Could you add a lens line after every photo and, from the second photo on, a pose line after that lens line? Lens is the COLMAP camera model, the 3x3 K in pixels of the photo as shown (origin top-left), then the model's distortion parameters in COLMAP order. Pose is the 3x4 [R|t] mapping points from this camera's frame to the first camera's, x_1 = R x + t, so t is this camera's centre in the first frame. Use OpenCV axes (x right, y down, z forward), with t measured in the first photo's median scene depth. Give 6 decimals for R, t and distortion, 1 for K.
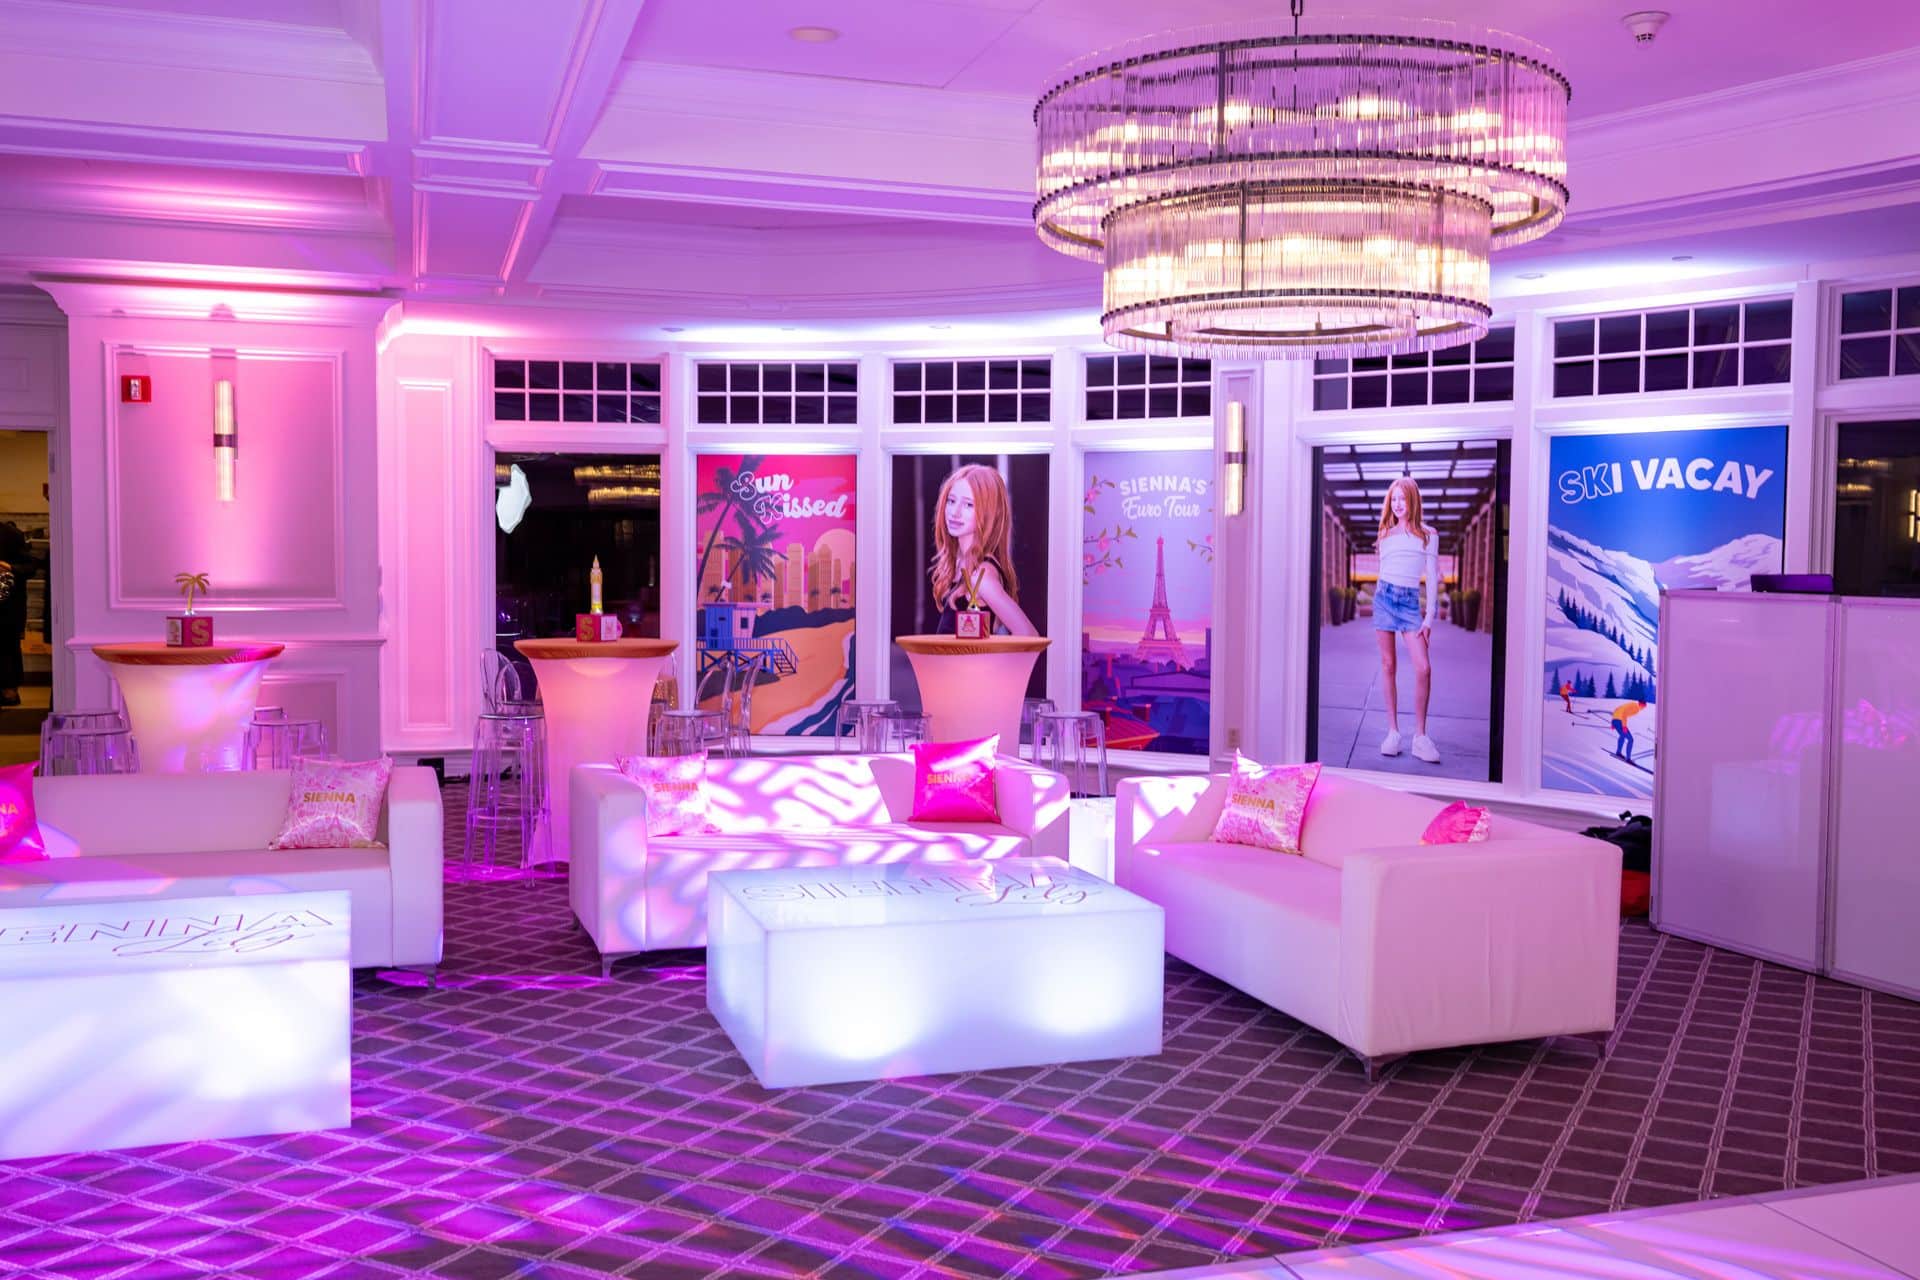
lens RADIAL K [[1704.8, 0, 960.0], [0, 1704.8, 640.0], [0, 0, 1]] dist [0.000129, -0.005169]
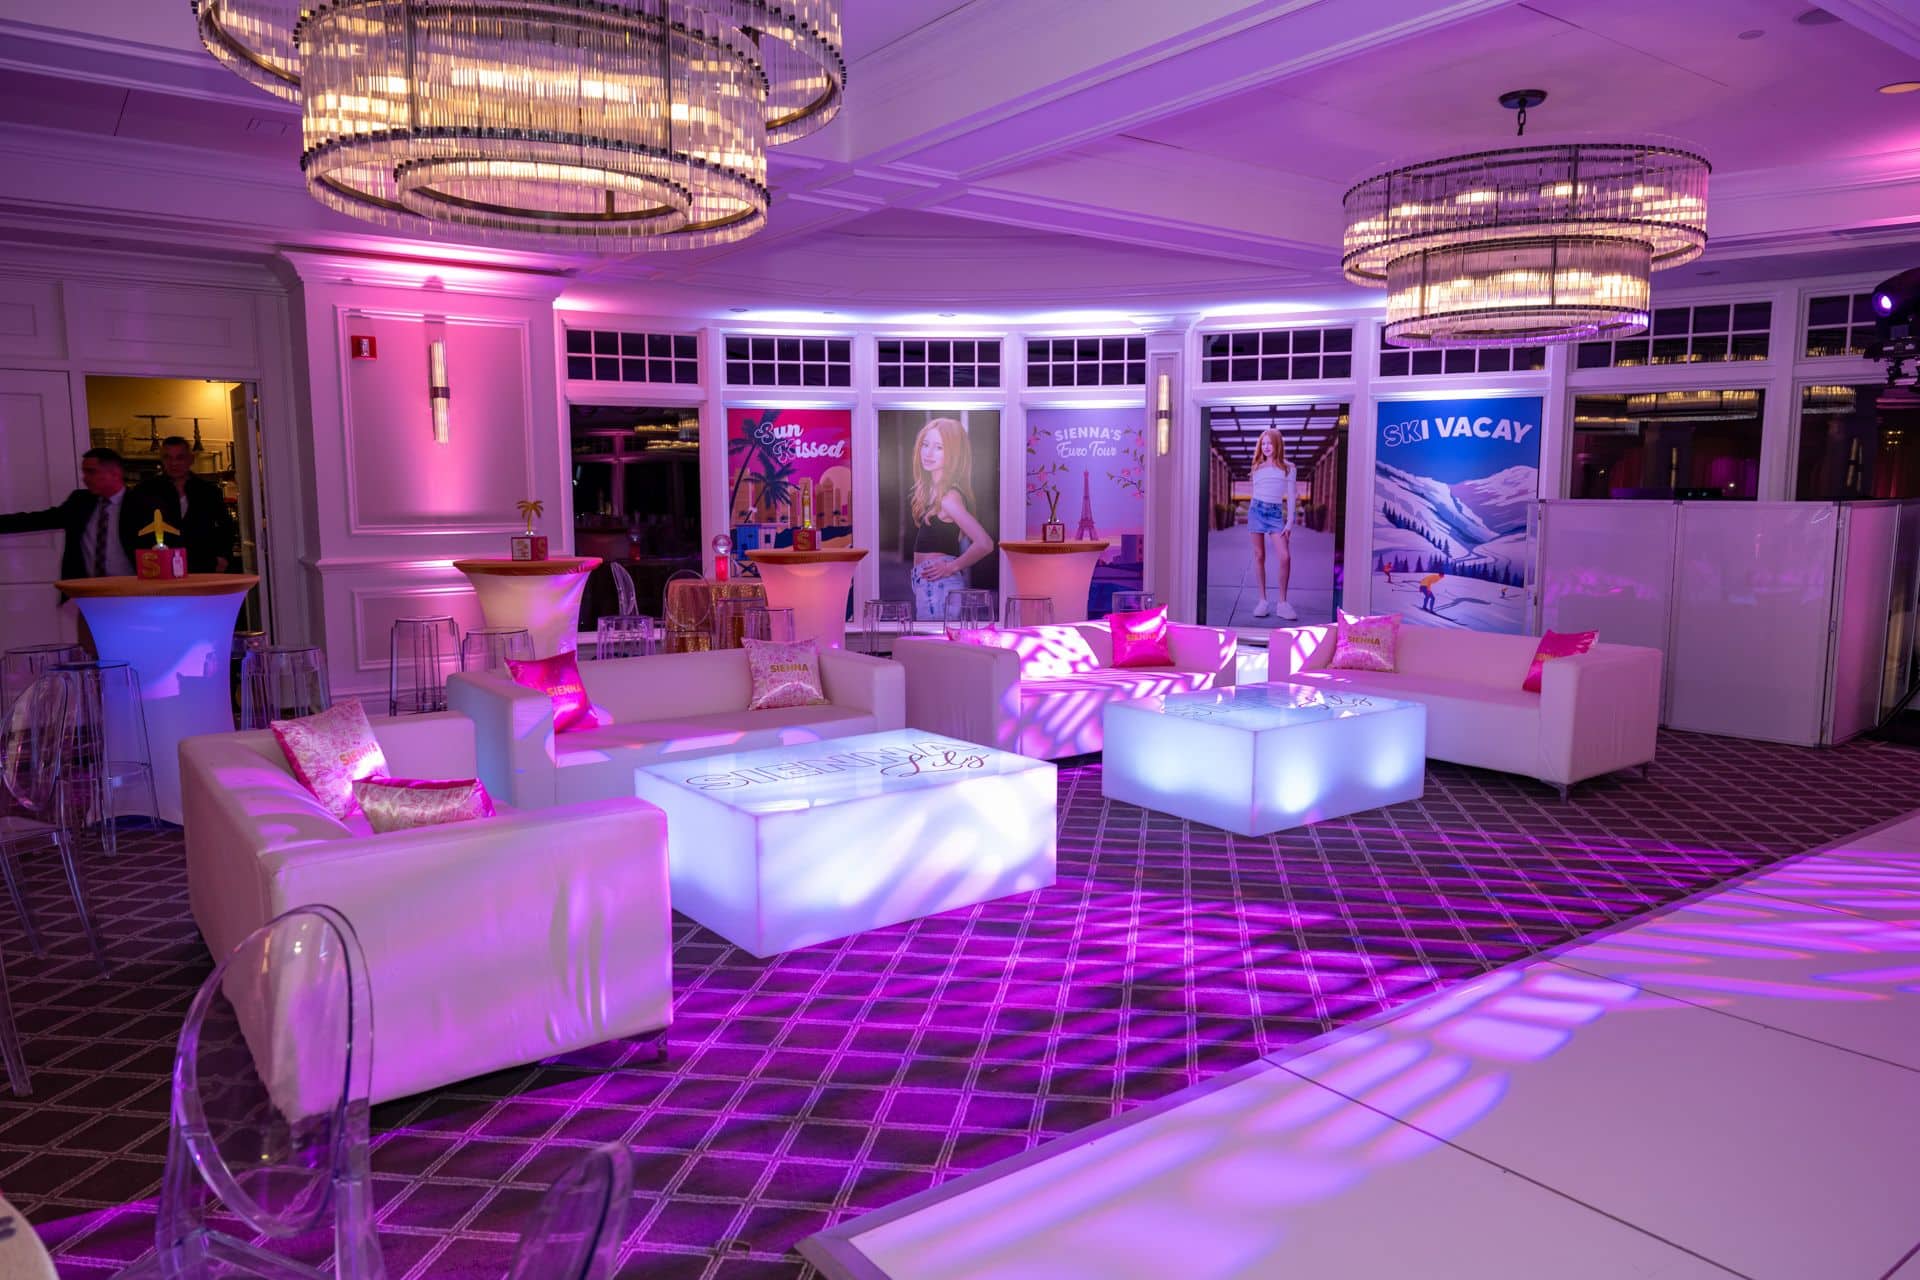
lens RADIAL K [[1291.1, 0, 960.0], [0, 1291.1, 640.0], [0, 0, 1]] dist [-0.002039, 0.000948]
pose [[0.949395, -0.045417, 0.310782, -0.352209], [0.025270, 0.997327, 0.068552, 0.003944], [-0.313065, -0.057229, 0.948006, 0.010470]]
